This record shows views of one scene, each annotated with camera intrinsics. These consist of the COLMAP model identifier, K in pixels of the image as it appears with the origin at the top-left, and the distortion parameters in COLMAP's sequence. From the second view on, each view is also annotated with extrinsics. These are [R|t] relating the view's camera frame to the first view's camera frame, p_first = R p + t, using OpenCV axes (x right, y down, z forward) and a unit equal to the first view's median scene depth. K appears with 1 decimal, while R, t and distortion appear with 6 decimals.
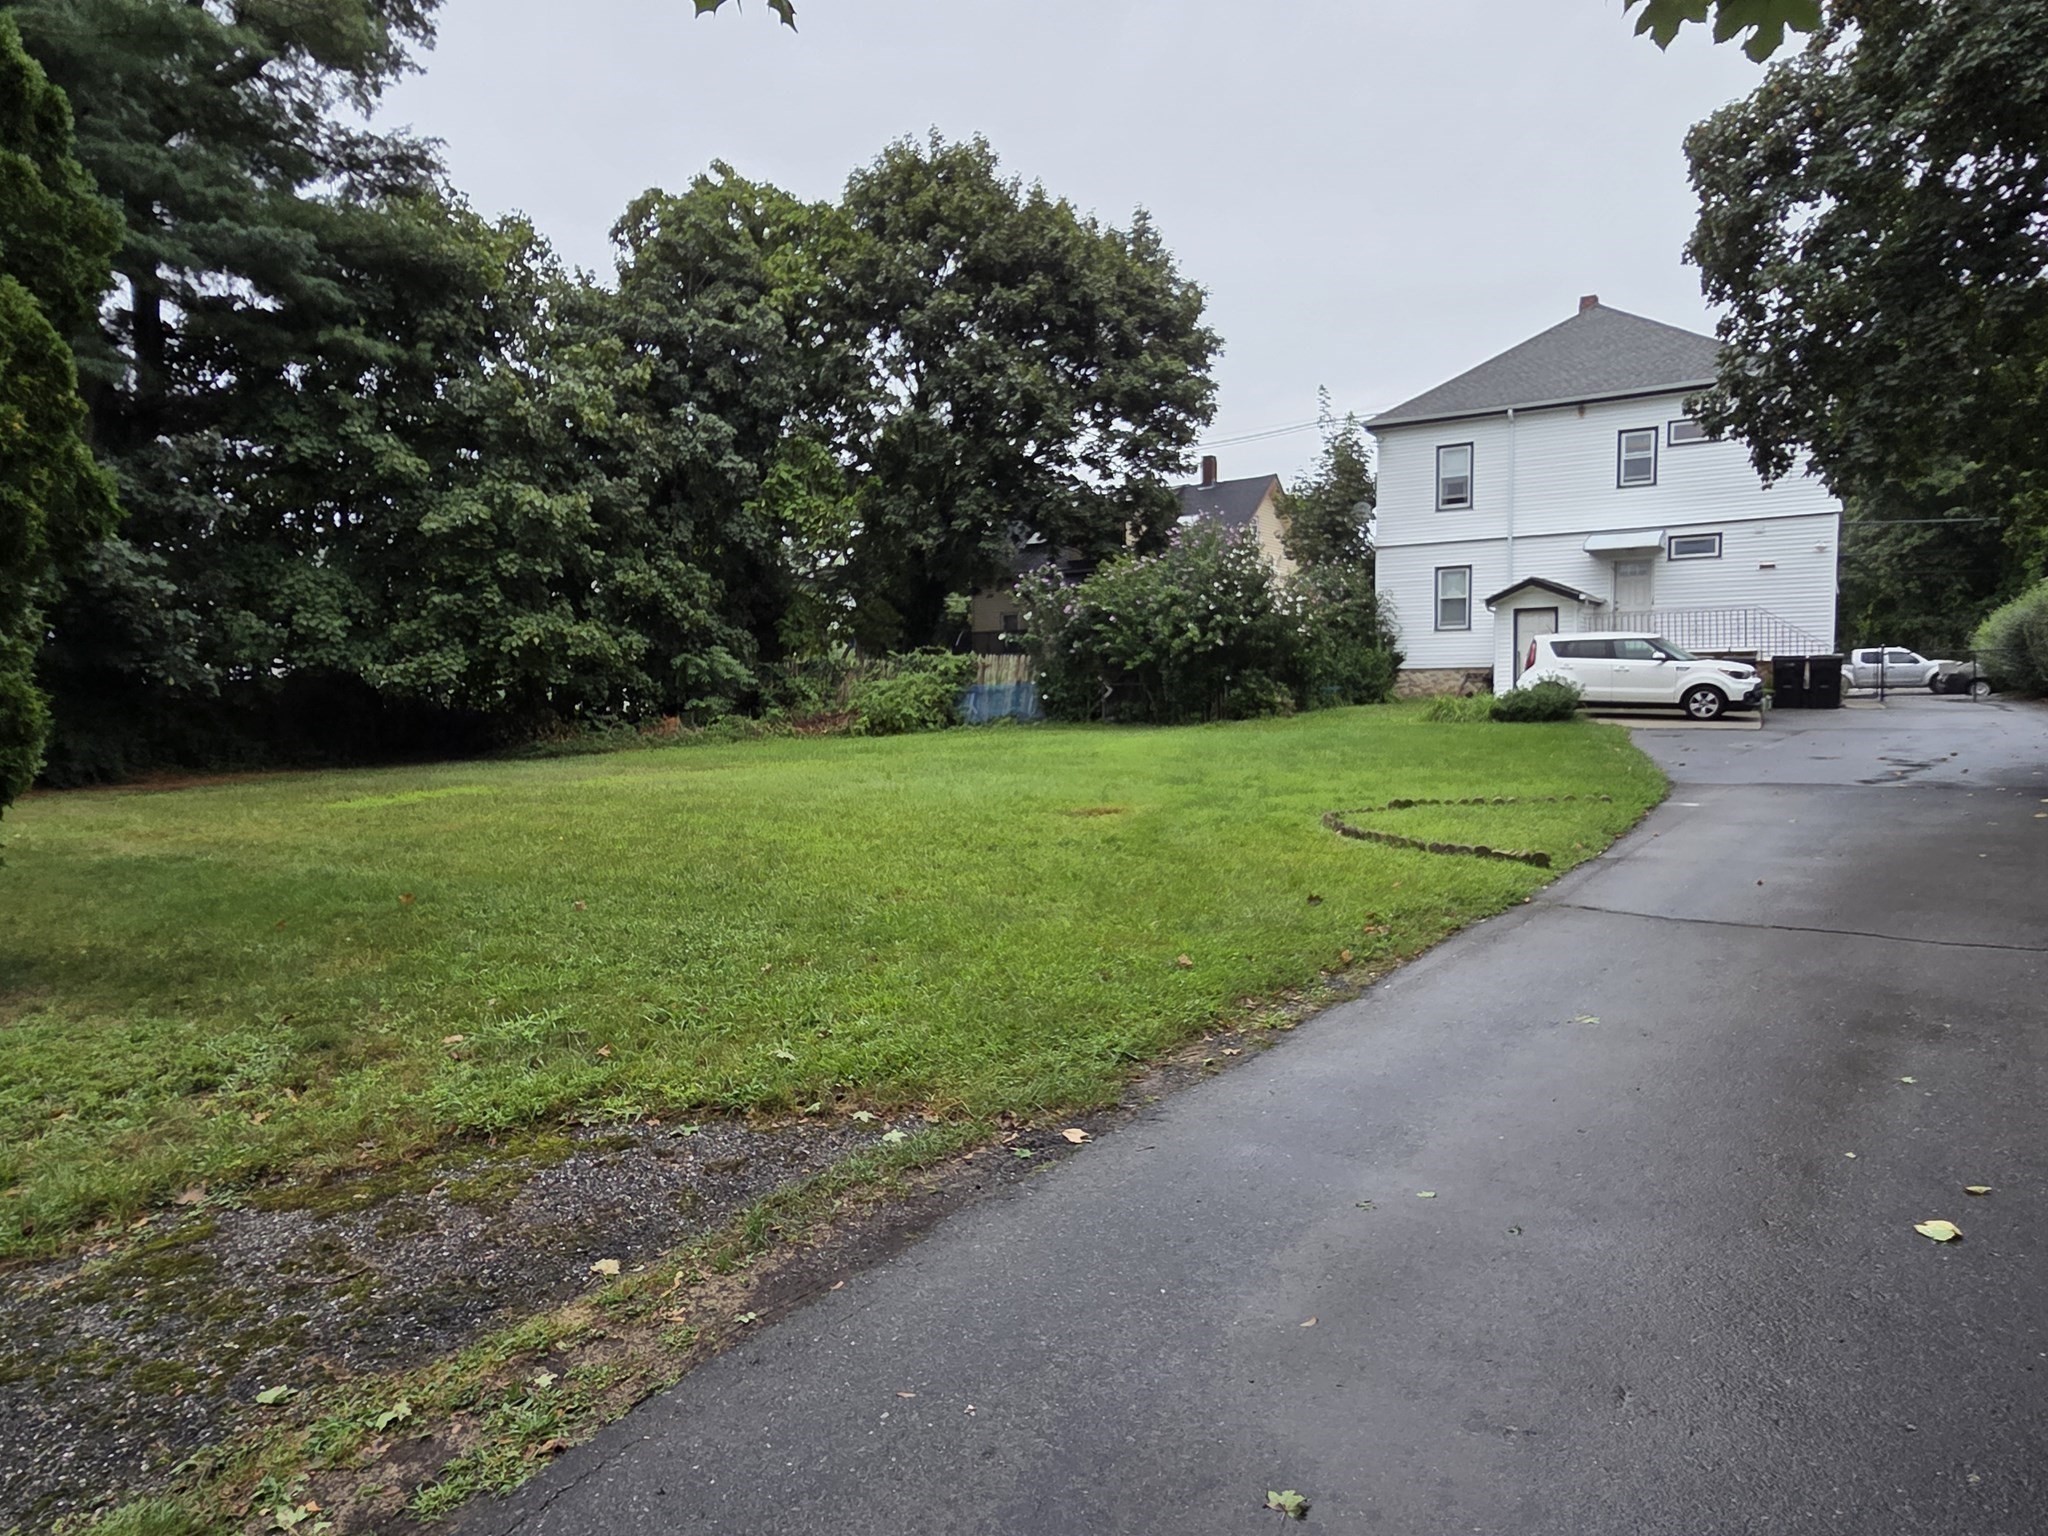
lens RADIAL K [[1222.3, 0, 1025.9], [0, 1222.3, 748.0], [0, 0, 1]] dist [0.011918, -0.005229]
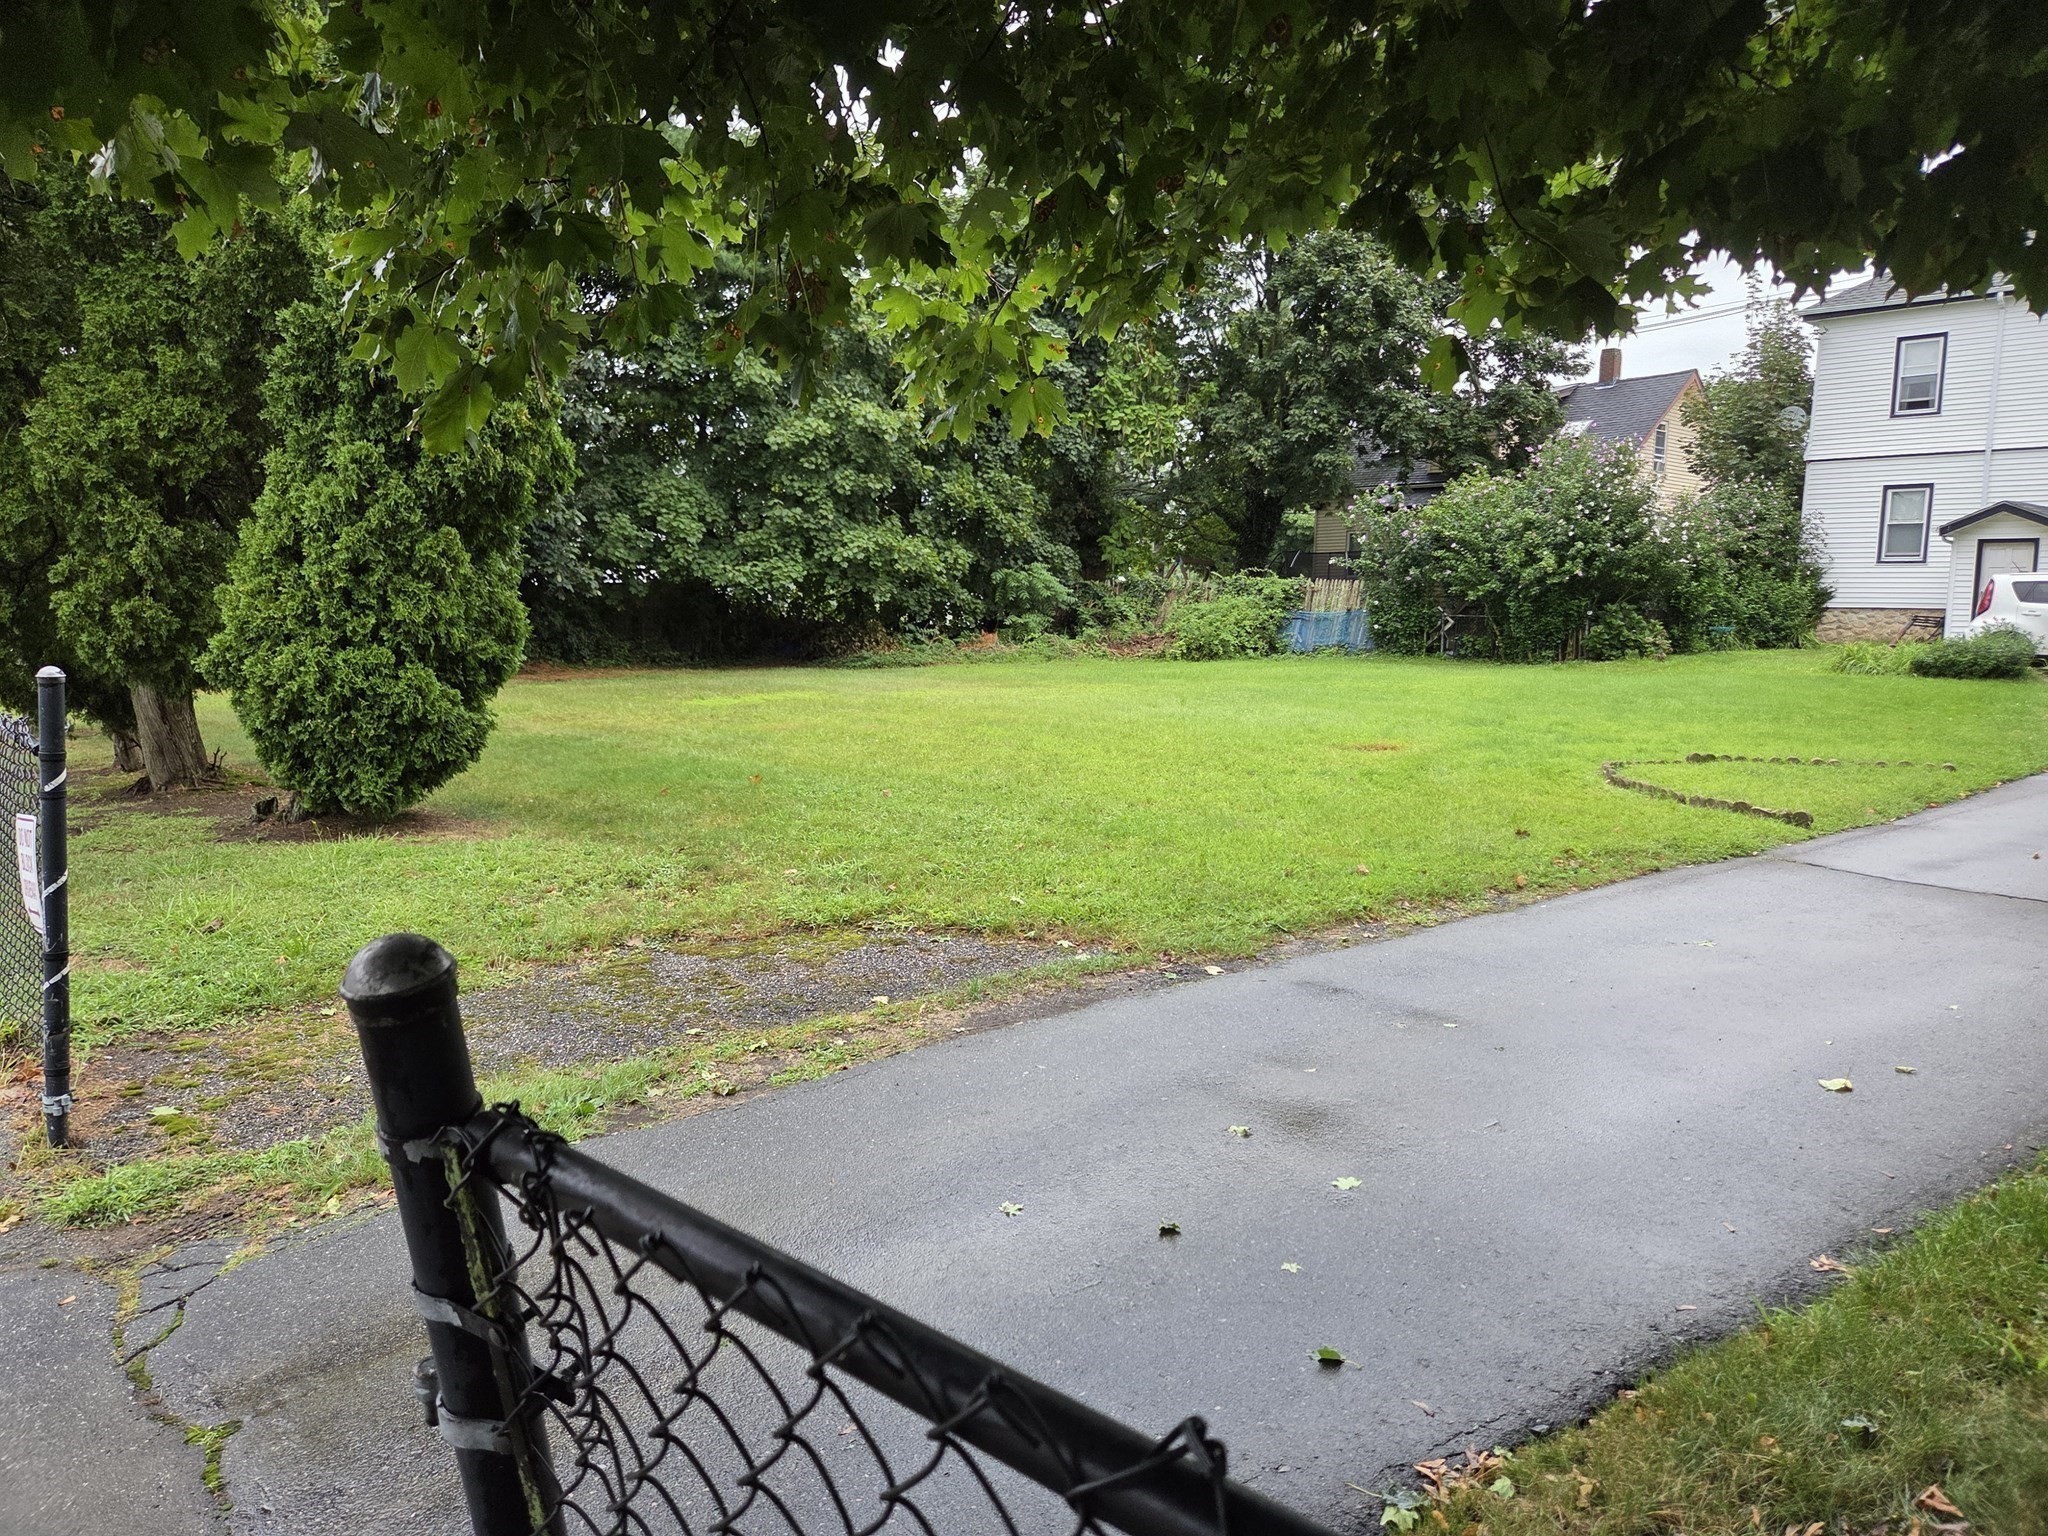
lens RADIAL K [[1378.8, 0, 1008.4], [0, 1378.8, 774.0], [0, 0, 1]] dist [0.035589, -0.001887]
pose [[0.960442, 0.067563, -0.270158, 0.042925], [-0.047523, 0.995657, 0.080054, -0.001704], [0.274394, -0.064049, 0.959482, -0.098971]]
